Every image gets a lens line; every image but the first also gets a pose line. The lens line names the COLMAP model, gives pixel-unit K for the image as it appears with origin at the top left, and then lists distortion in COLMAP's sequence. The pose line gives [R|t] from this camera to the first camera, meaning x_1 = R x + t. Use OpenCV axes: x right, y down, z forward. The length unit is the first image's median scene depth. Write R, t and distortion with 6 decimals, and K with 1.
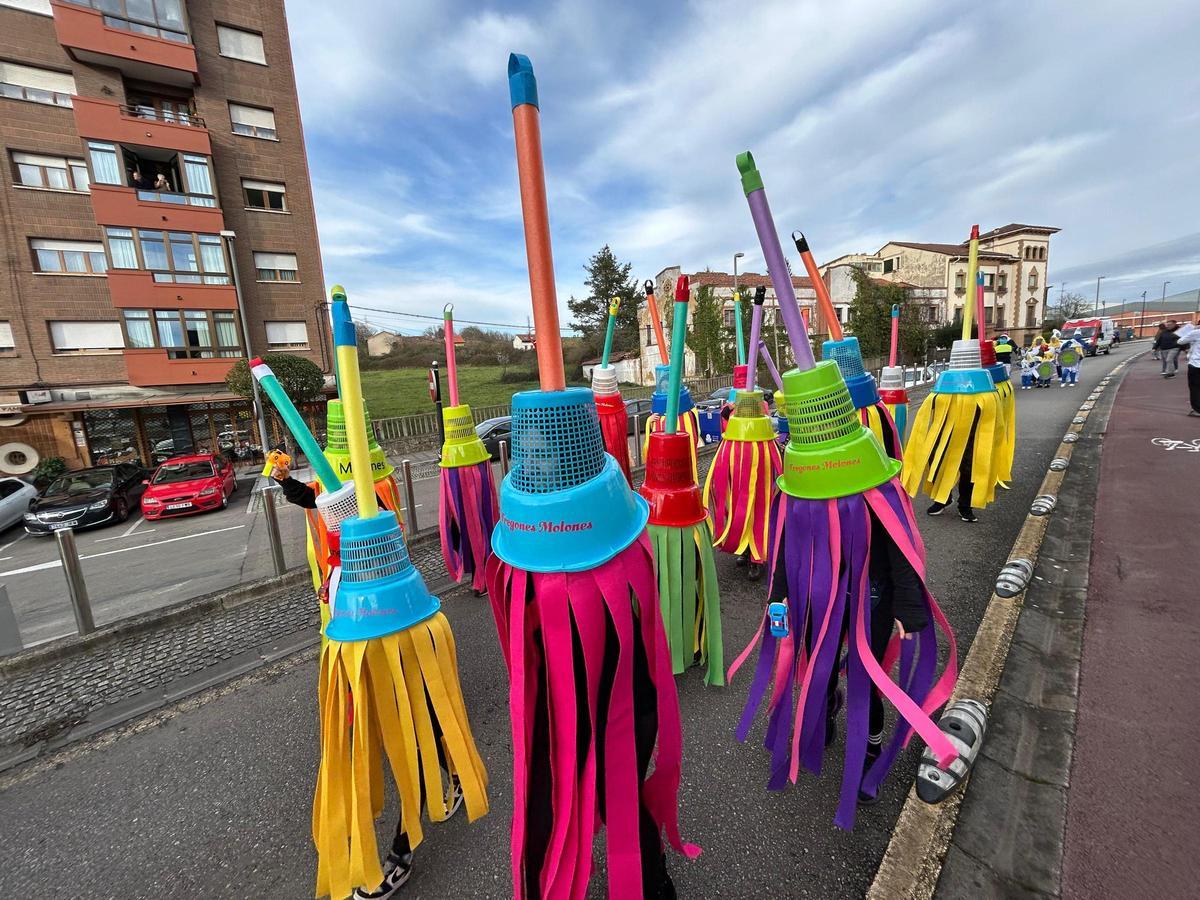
lens RADIAL K [[449.1, 0, 619.3], [0, 449.1, 446.4], [0, 0, 1]] dist [-0.002461, -0.000252]
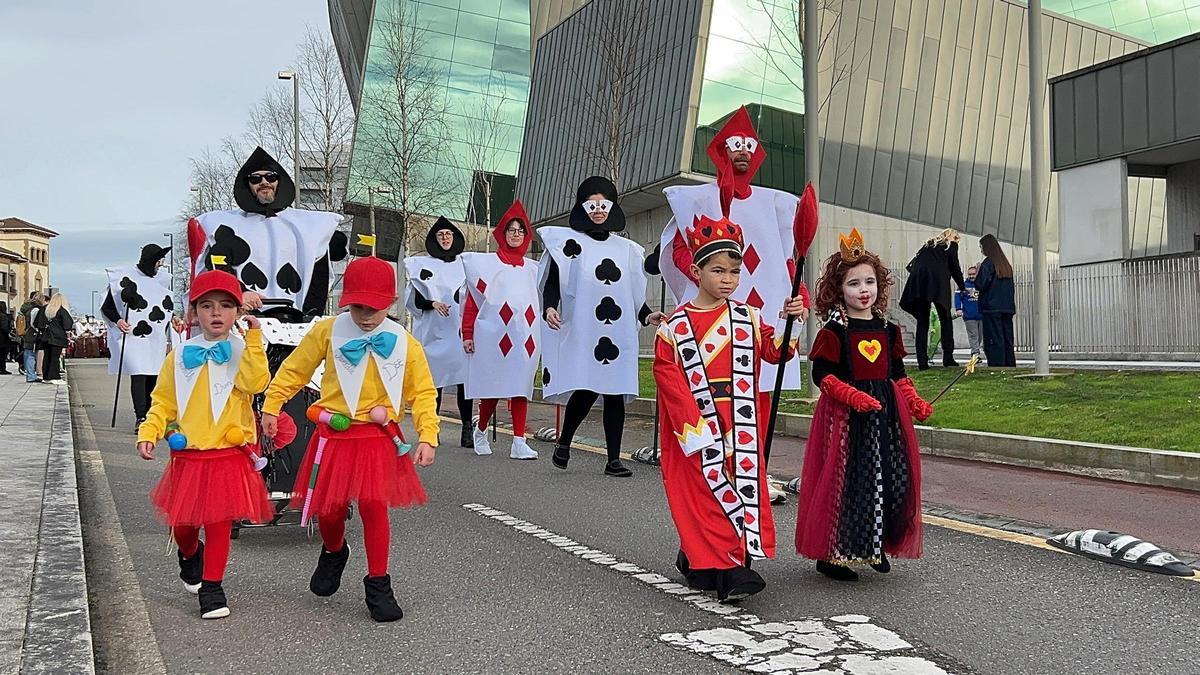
lens RADIAL K [[837.3, 0, 592.7], [0, 837.3, 335.1], [0, 0, 1]] dist [0.007658, -0.018918]
pose [[0.178958, 0.085332, 0.980149, -0.495005], [0.154880, 0.981367, -0.113716, 0.084699], [-0.971590, 0.172156, 0.162407, -0.315605]]
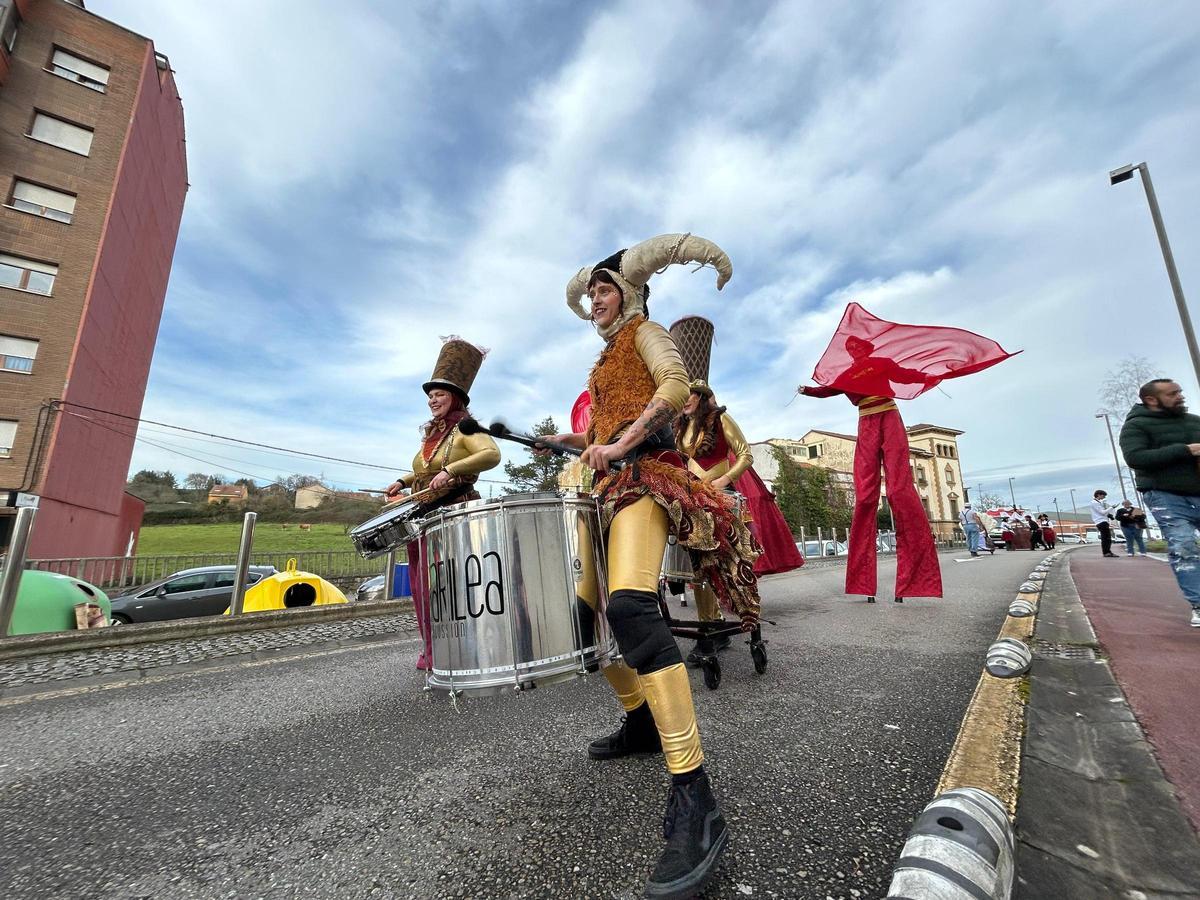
lens RADIAL K [[449.1, 0, 619.2], [0, 449.1, 465.3], [0, 0, 1]] dist [-0.002461, -0.000252]
pose [[0.994664, 0.078143, 0.067353, 0.099958], [-0.050581, 0.938419, -0.341775, -0.003354], [-0.089912, 0.336545, 0.937365, 0.097161]]
